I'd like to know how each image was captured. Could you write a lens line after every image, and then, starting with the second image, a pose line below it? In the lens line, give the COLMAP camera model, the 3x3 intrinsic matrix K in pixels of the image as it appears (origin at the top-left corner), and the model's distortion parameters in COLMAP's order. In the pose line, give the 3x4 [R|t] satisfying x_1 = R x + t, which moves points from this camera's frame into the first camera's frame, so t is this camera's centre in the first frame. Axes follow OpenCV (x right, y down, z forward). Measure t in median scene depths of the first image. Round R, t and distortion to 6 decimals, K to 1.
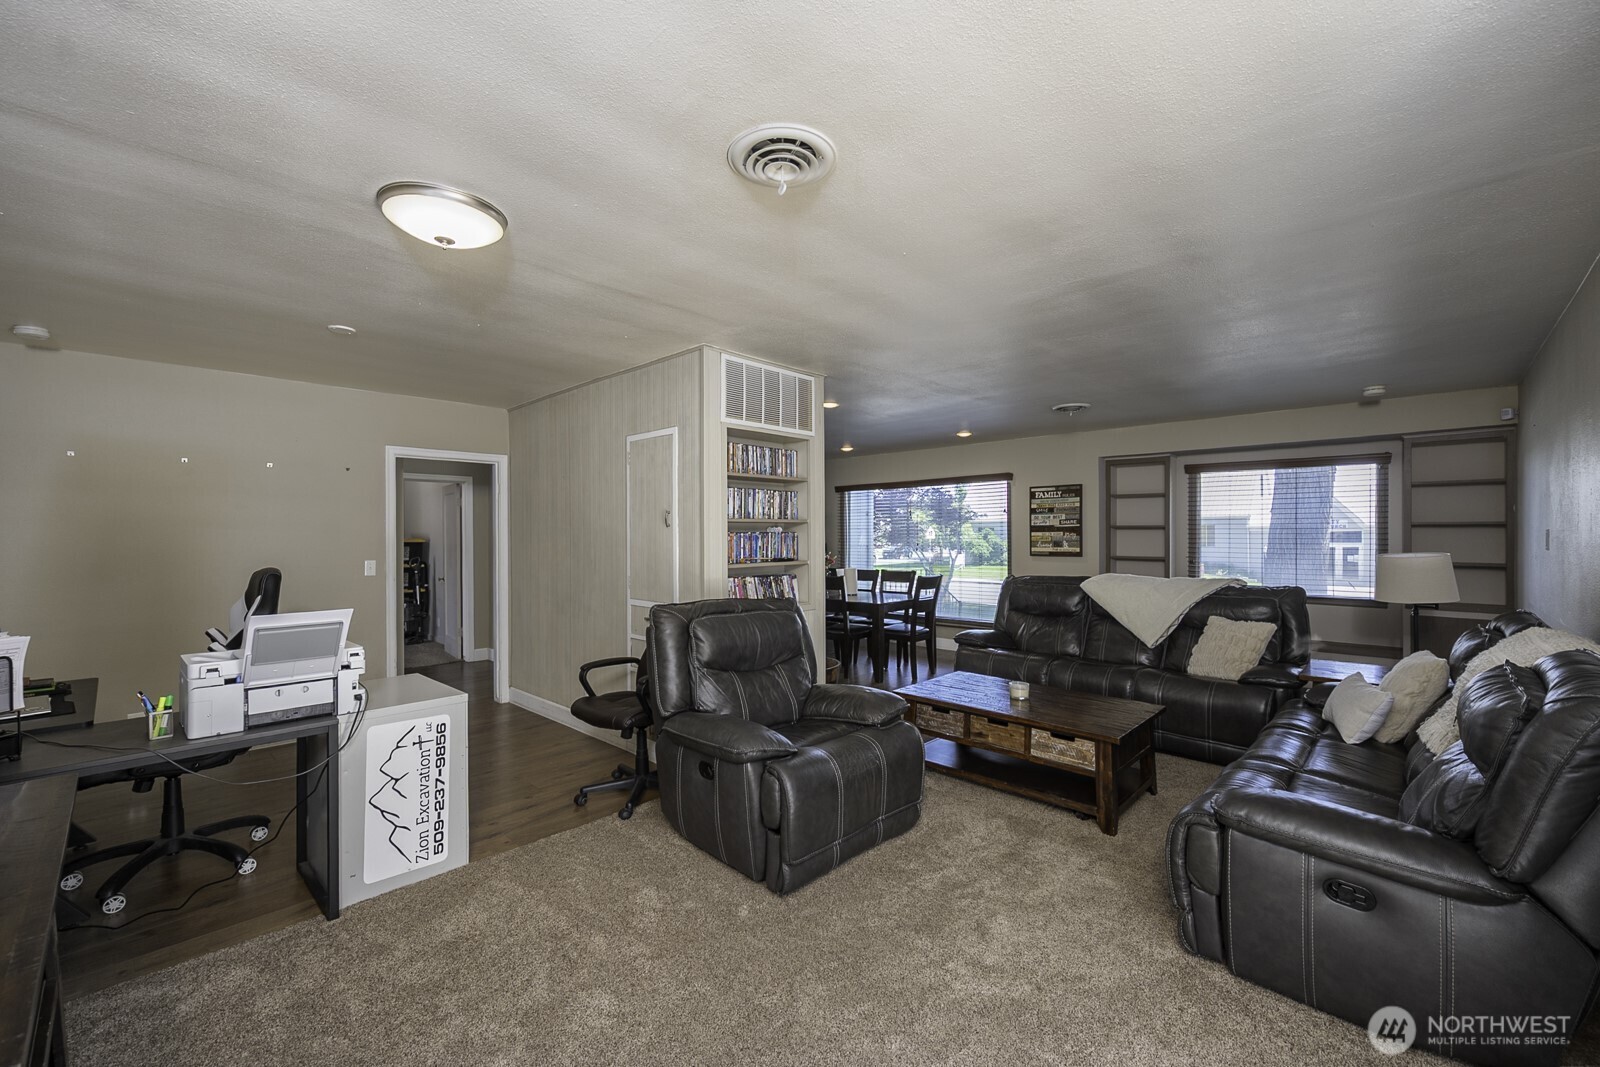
lens RADIAL K [[635.2, 0, 800.8], [0, 635.2, 535.7], [0, 0, 1]] dist [0.000672, 0.000048]
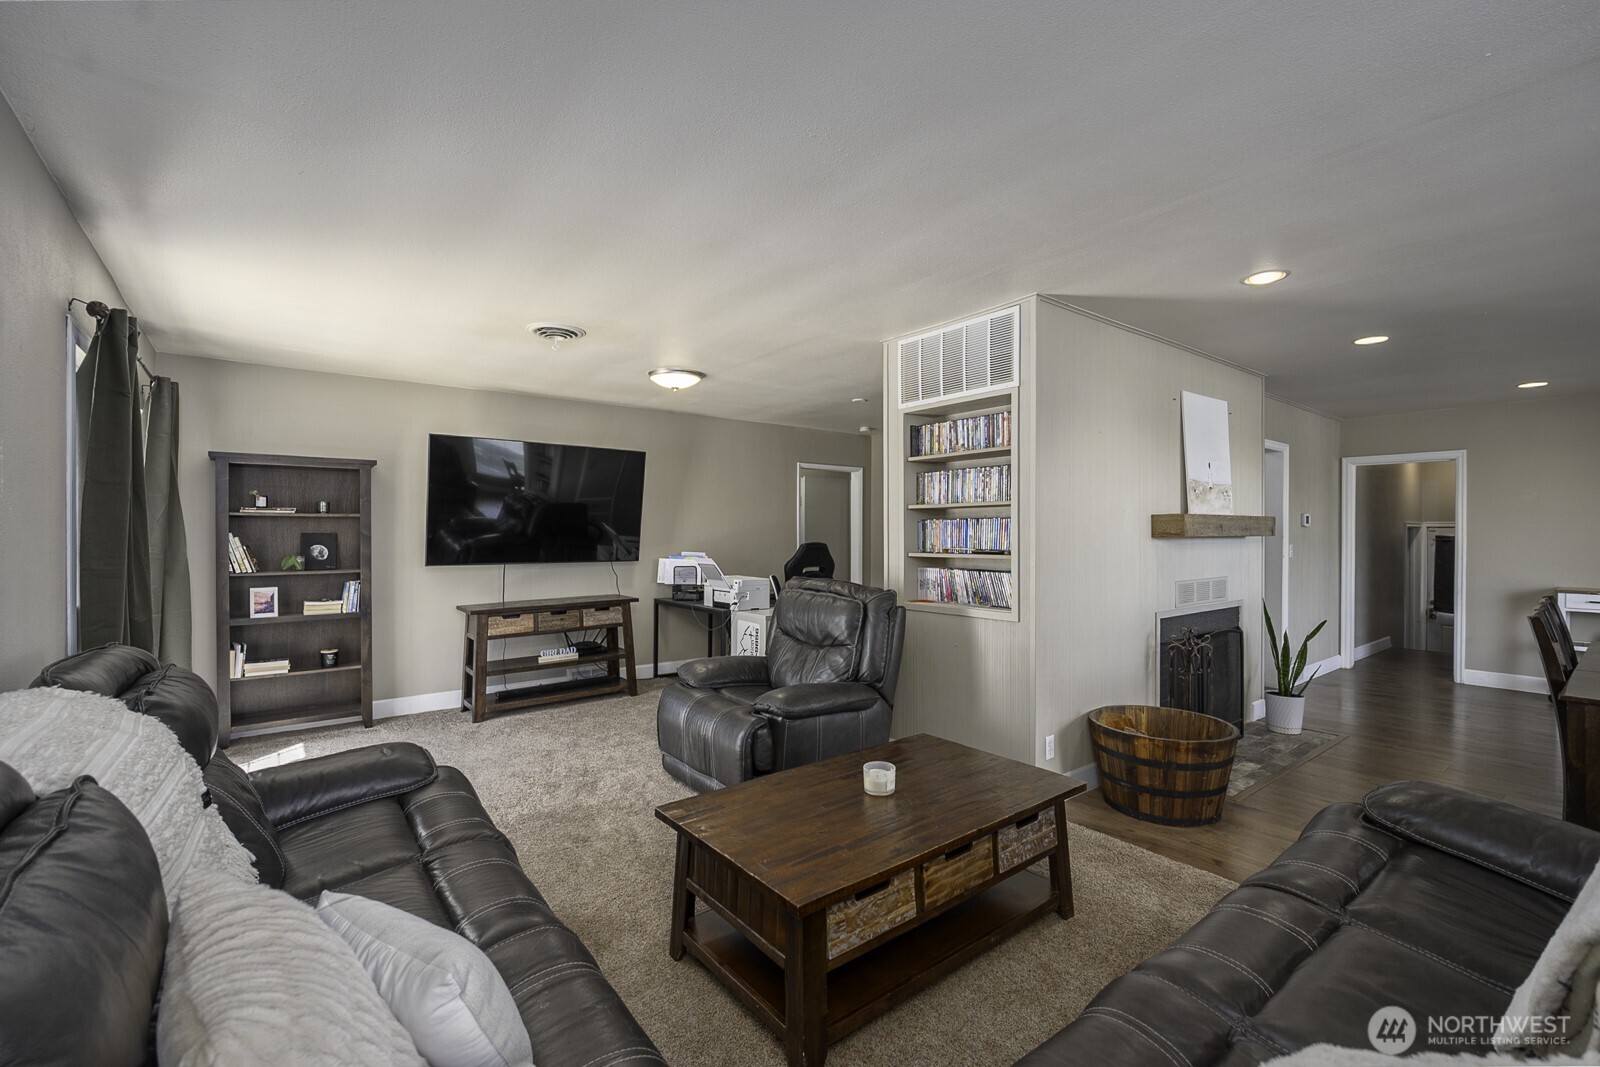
lens RADIAL K [[688.7, 0, 799.2], [0, 688.7, 529.3], [0, 0, 1]] dist [-0.001378, -0.000182]
pose [[-0.131777, 0.002459, -0.991276, 0.898064], [0.004036, 0.999990, 0.001944, 0.006686], [0.991271, -0.003744, -0.131786, 0.908961]]
